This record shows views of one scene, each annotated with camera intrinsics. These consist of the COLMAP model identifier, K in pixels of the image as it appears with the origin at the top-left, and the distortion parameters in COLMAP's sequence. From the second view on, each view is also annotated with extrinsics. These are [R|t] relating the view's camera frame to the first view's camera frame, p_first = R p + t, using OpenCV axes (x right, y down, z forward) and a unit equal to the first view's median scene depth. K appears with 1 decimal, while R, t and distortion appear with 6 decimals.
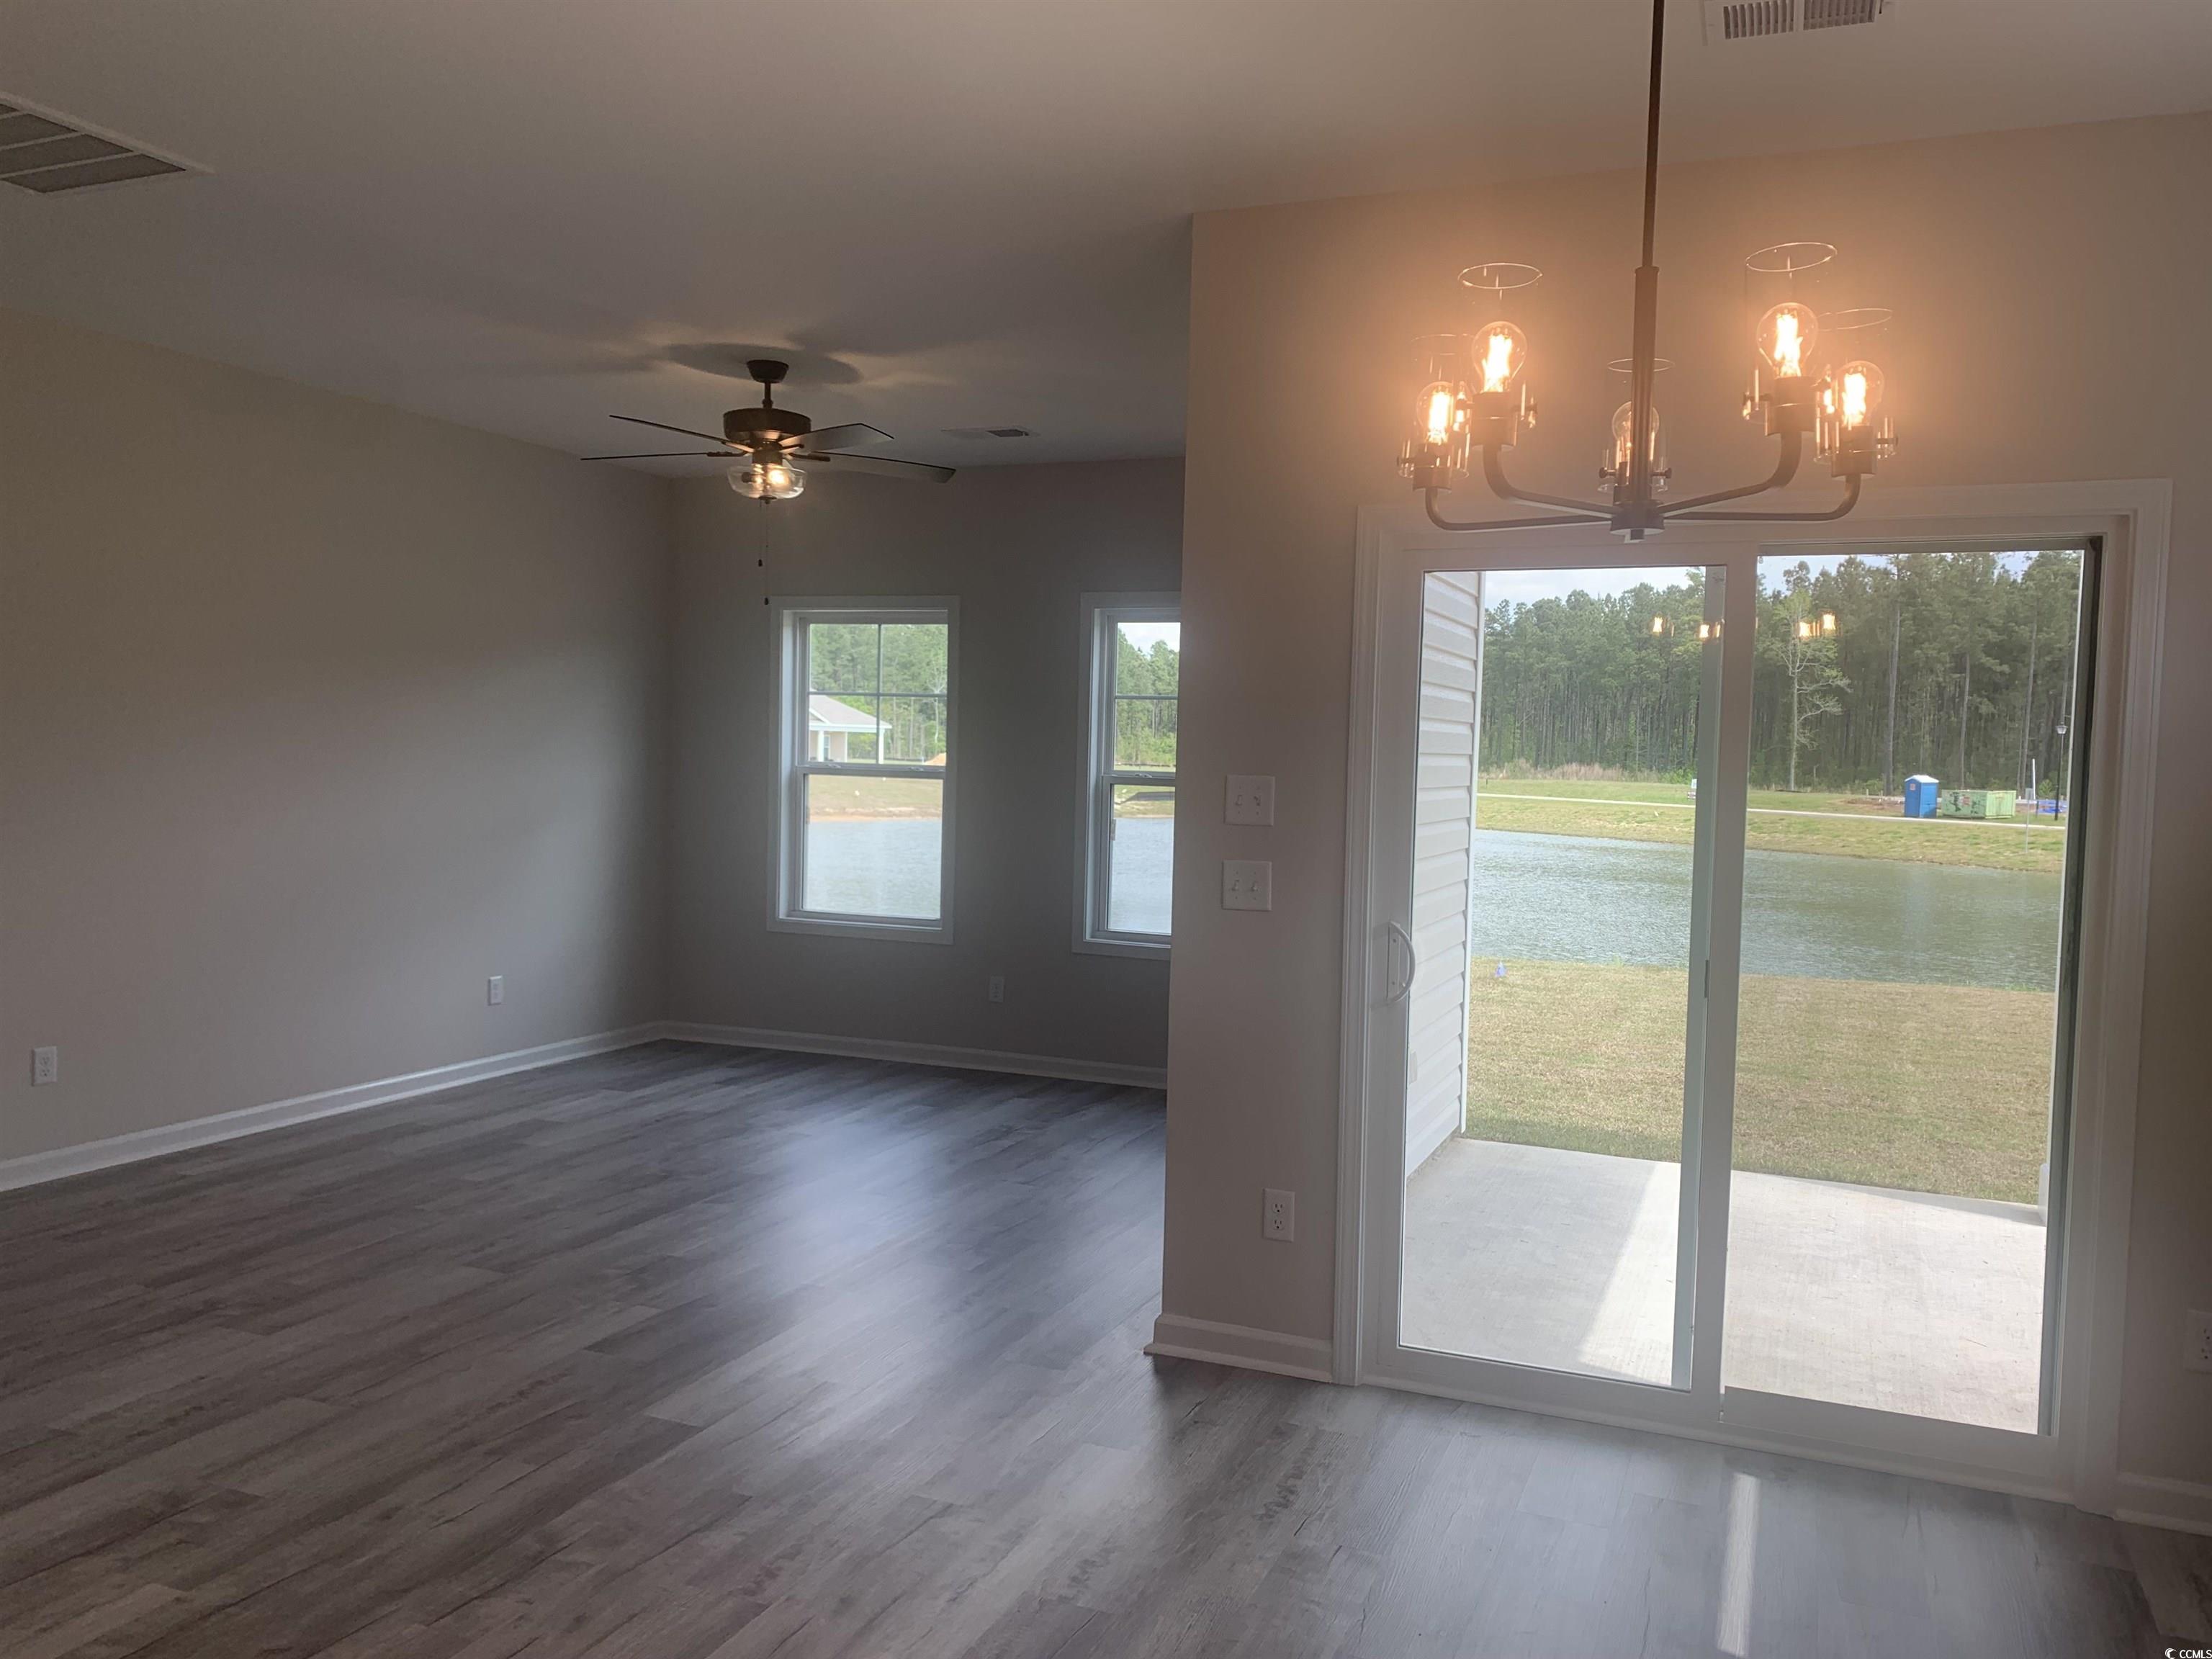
lens RADIAL K [[1689.7, 0, 1106.0], [0, 1689.7, 829.5], [0, 0, 1]] dist [0.000728, 0.000024]
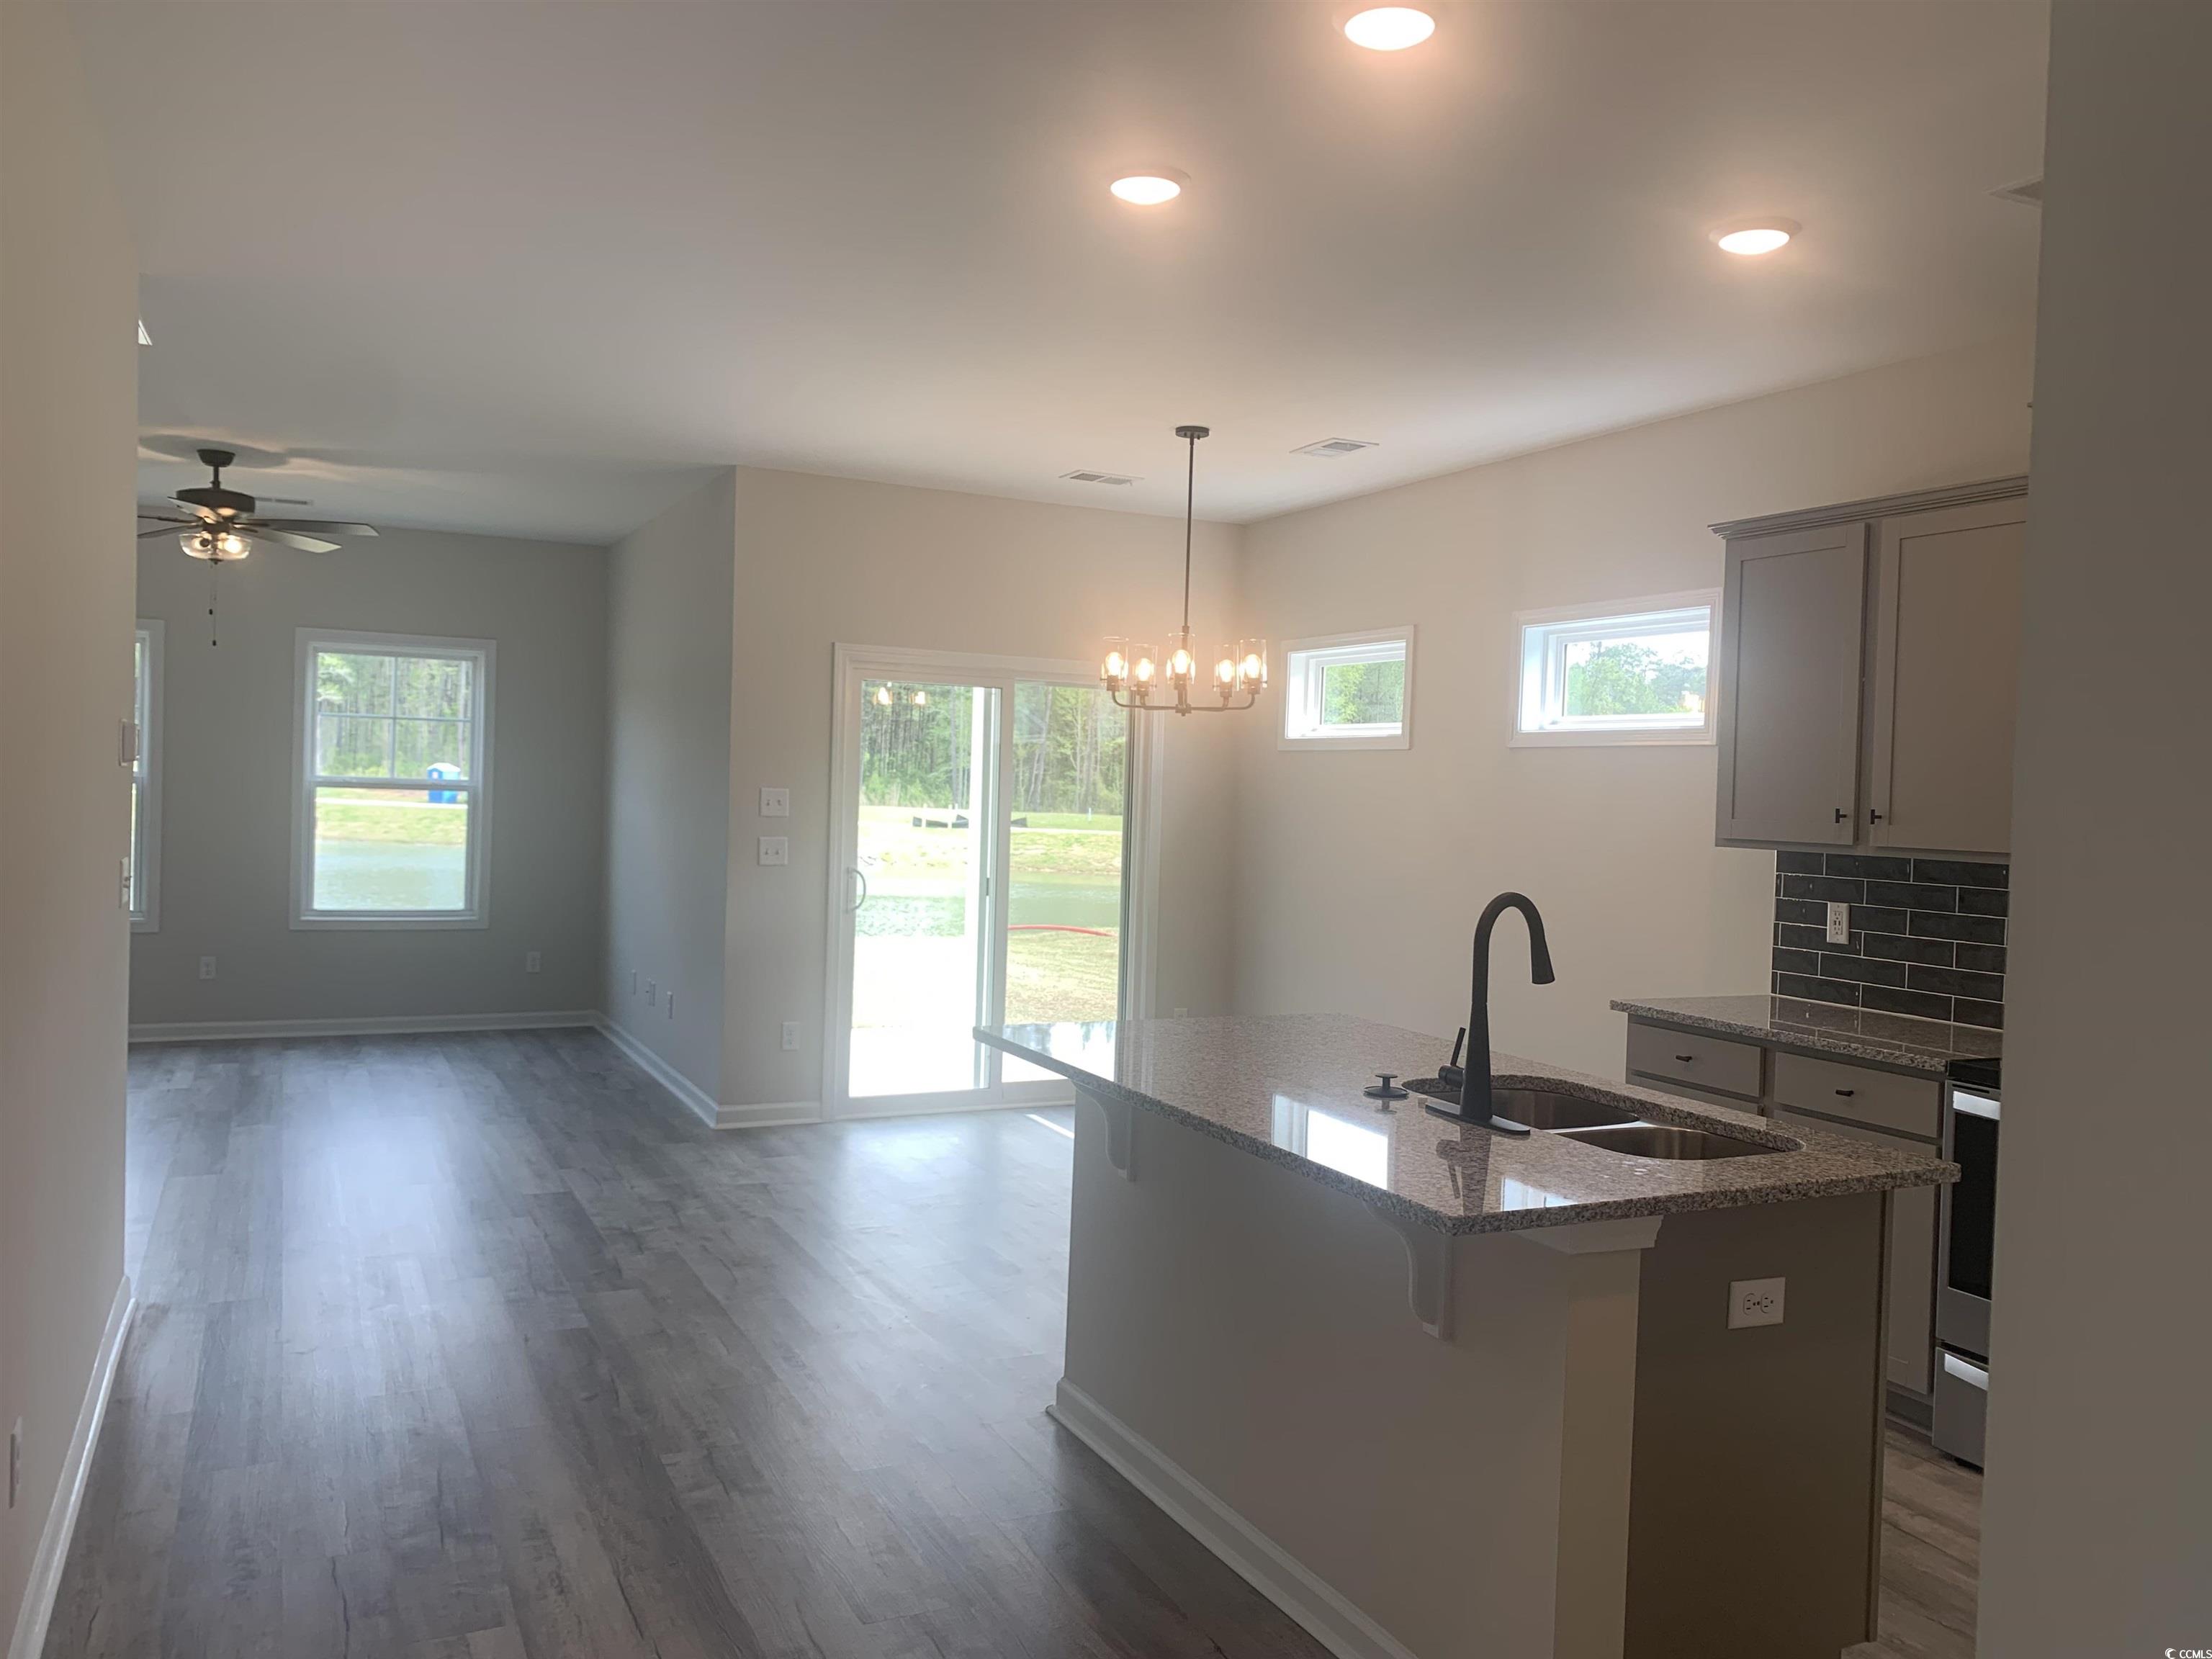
lens RADIAL K [[1701.2, 0, 1106.0], [0, 1701.2, 829.5], [0, 0, 1]] dist [-0.106404, -0.001465]
pose [[0.663859, -0.026878, 0.747375, -0.673627], [0.020888, 0.999630, 0.017396, -0.006960], [-0.747566, 0.004063, 0.664175, -0.282670]]
